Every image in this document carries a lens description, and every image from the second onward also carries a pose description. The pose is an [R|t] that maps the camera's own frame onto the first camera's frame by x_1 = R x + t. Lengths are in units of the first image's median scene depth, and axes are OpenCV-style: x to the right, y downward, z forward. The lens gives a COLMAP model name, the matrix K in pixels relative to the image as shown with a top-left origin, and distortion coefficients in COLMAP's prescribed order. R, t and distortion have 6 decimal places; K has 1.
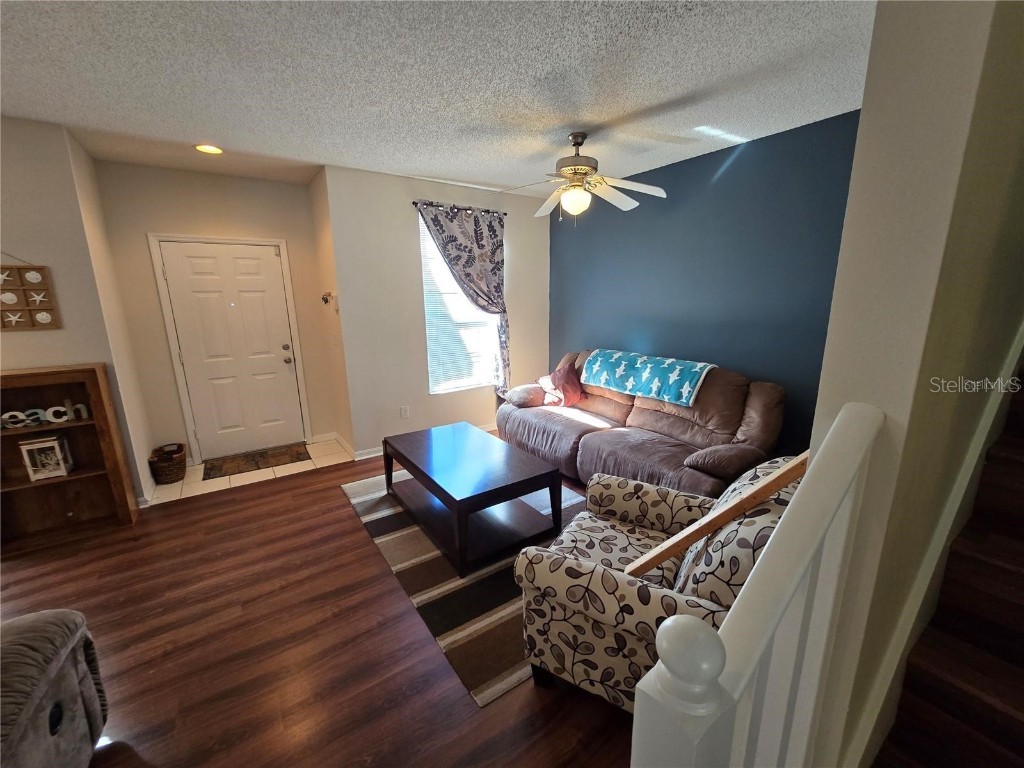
lens RADIAL K [[420.1, 0, 513.7], [0, 420.1, 390.5], [0, 0, 1]] dist [-0.001338, 0.000063]
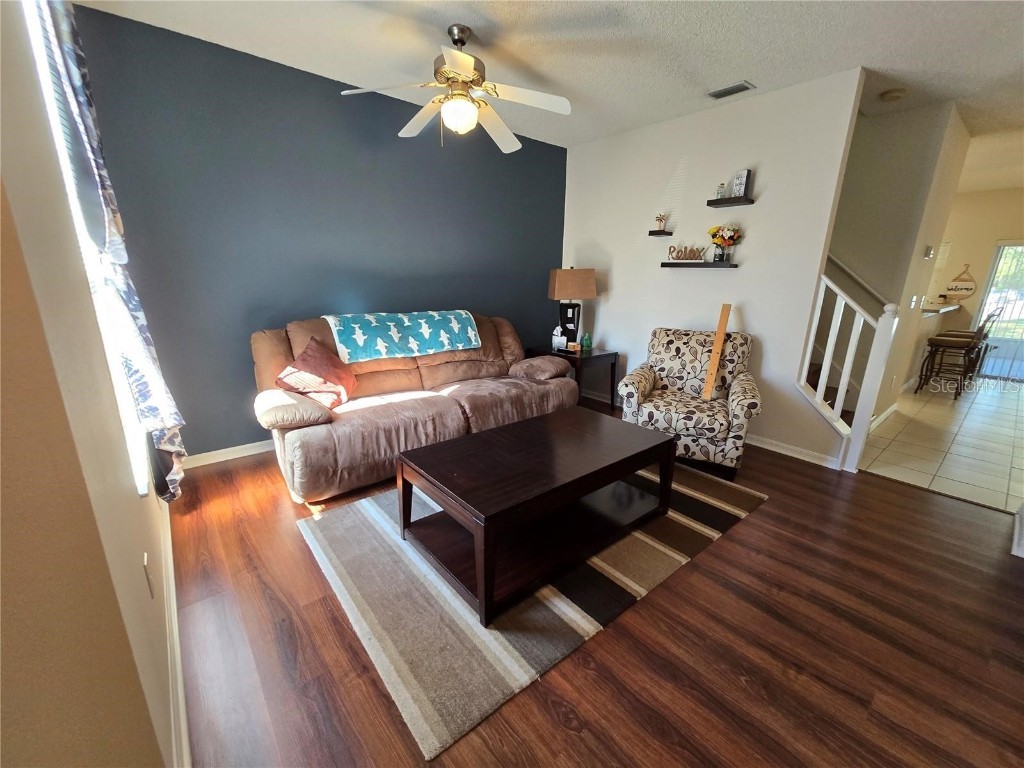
lens RADIAL K [[420.1, 0, 515.5], [0, 420.1, 392.2], [0, 0, 1]] dist [-0.001396, 0.000708]
pose [[-0.098253, -0.253873, 0.962234, -0.596874], [0.204914, 0.941031, 0.269203, -0.110126], [-0.973836, 0.223625, -0.040437, 0.794537]]
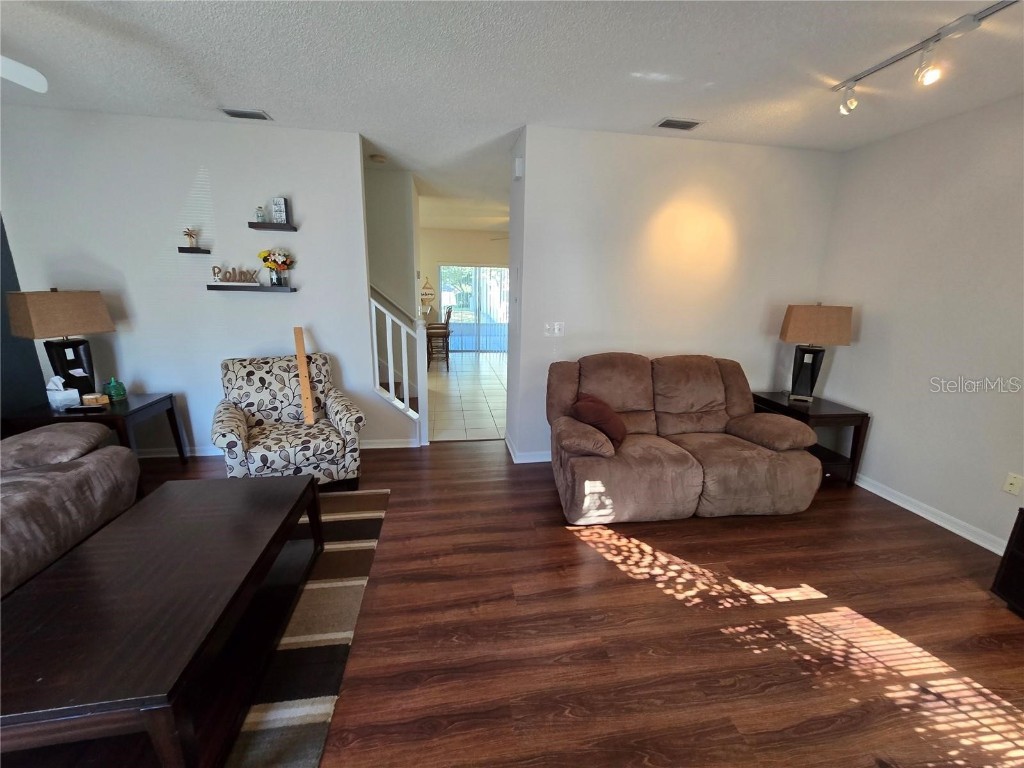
lens RADIAL K [[420.1, 0, 513.7], [0, 420.1, 390.5], [0, 0, 1]] dist [-0.001338, 0.000063]
pose [[-0.906269, -0.109083, 0.408384, -0.548795], [0.086095, 0.898242, 0.430986, -0.179970], [-0.413841, 0.425749, -0.804657, 0.873302]]
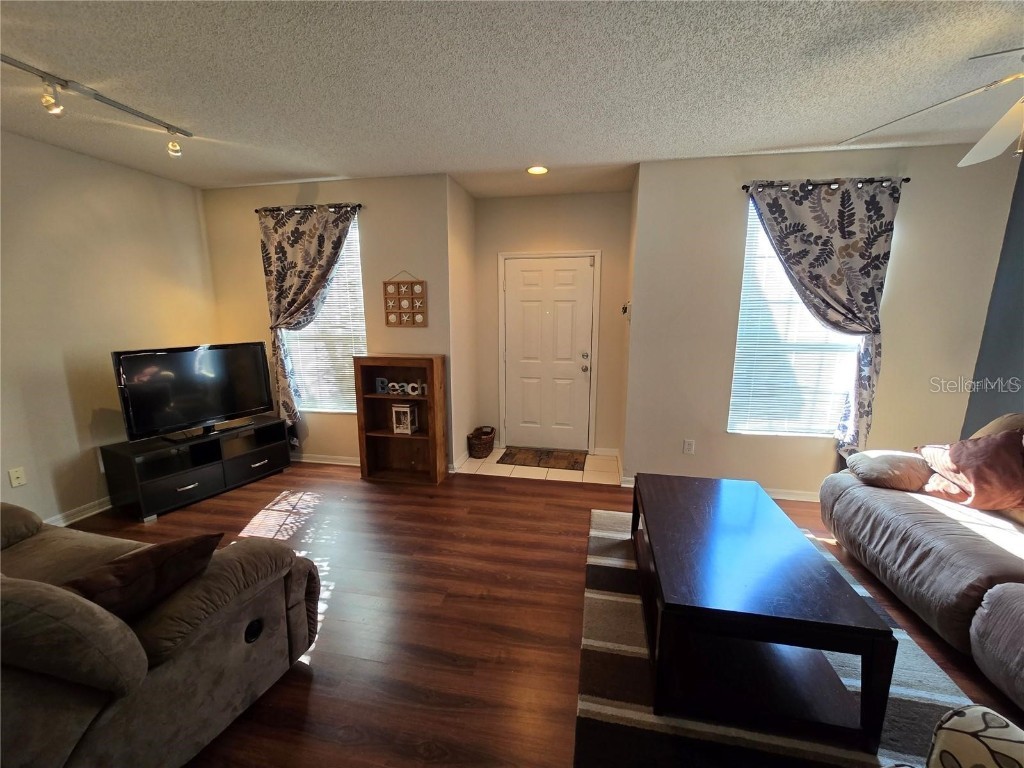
lens RADIAL K [[419.0, 0, 514.5], [0, 419.0, 392.2], [0, 0, 1]] dist [-0.000600, 0.000747]
pose [[0.696472, 0.149507, -0.701836, 0.068058], [-0.170840, 0.984479, 0.040181, -0.030970], [0.696950, 0.091917, 0.711204, 0.186301]]
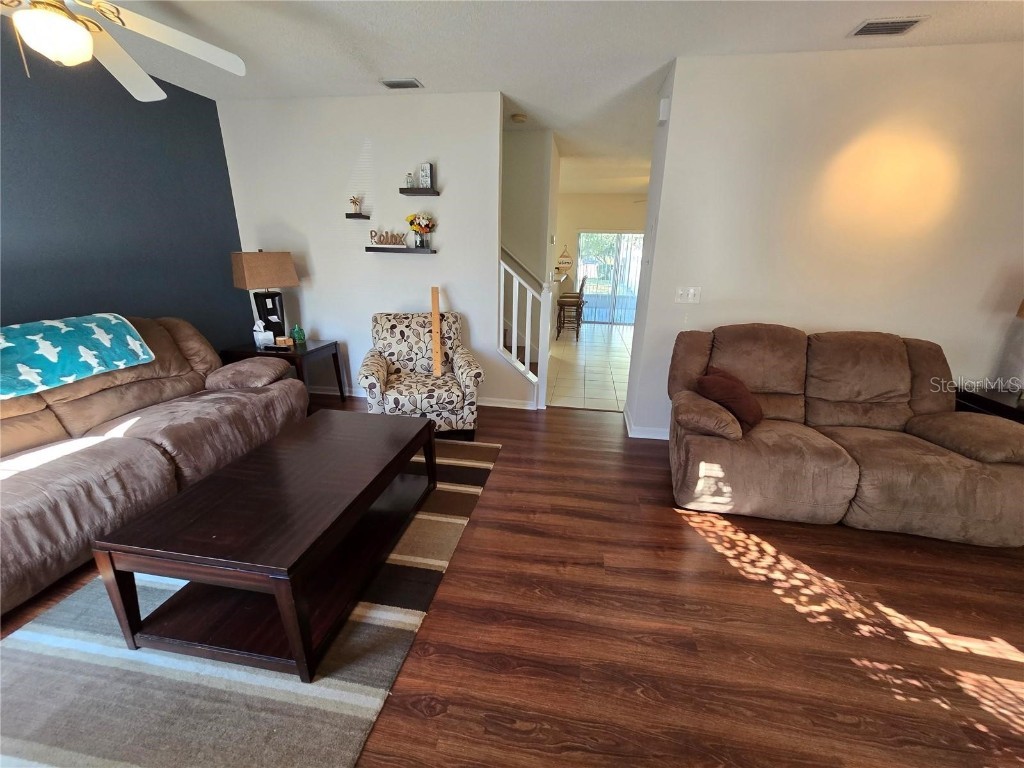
lens RADIAL K [[419.0, 0, 514.5], [0, 419.0, 392.2], [0, 0, 1]] dist [-0.000600, 0.000747]
pose [[-0.723829, -0.216668, 0.655078, -0.571772], [0.145384, 0.880207, 0.451772, -0.152307], [-0.674489, 0.422244, -0.605620, 0.851917]]
